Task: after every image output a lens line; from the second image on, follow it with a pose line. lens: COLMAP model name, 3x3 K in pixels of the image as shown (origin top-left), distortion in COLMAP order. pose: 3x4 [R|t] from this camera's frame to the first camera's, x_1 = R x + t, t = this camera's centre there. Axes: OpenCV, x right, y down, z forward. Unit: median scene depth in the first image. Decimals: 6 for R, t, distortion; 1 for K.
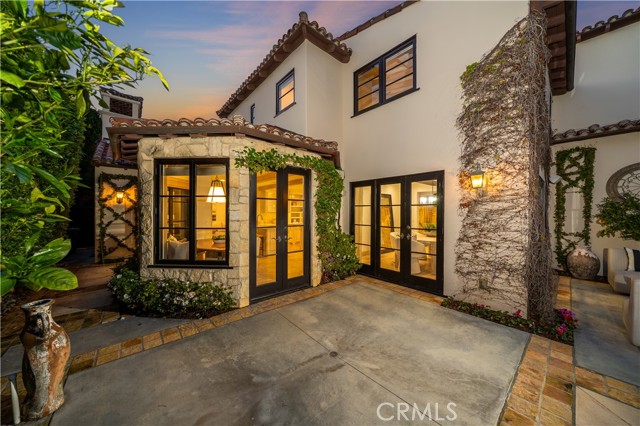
lens RADIAL K [[218.5, 0, 321.5], [0, 218.5, 212.2], [0, 0, 1]] dist [0.001010, -0.000083]
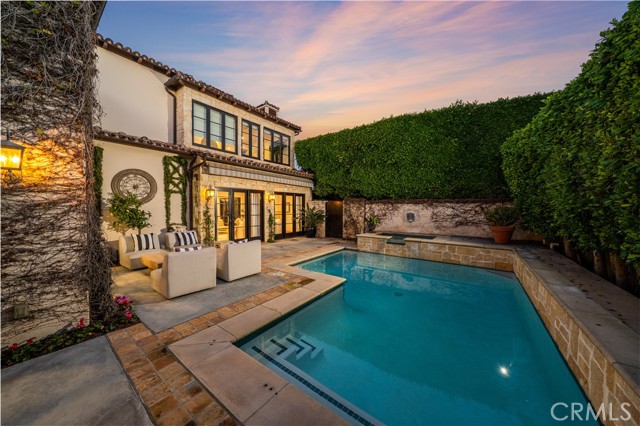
lens RADIAL K [[218.5, 0, 321.0], [0, 218.5, 213.9], [0, 0, 1]] dist [0.001010, -0.000083]
pose [[-0.205513, -0.031112, 0.978160, -0.125020], [-0.000624, 0.999499, 0.031660, 0.002183], [-0.978654, 0.005896, -0.205430, 0.244105]]
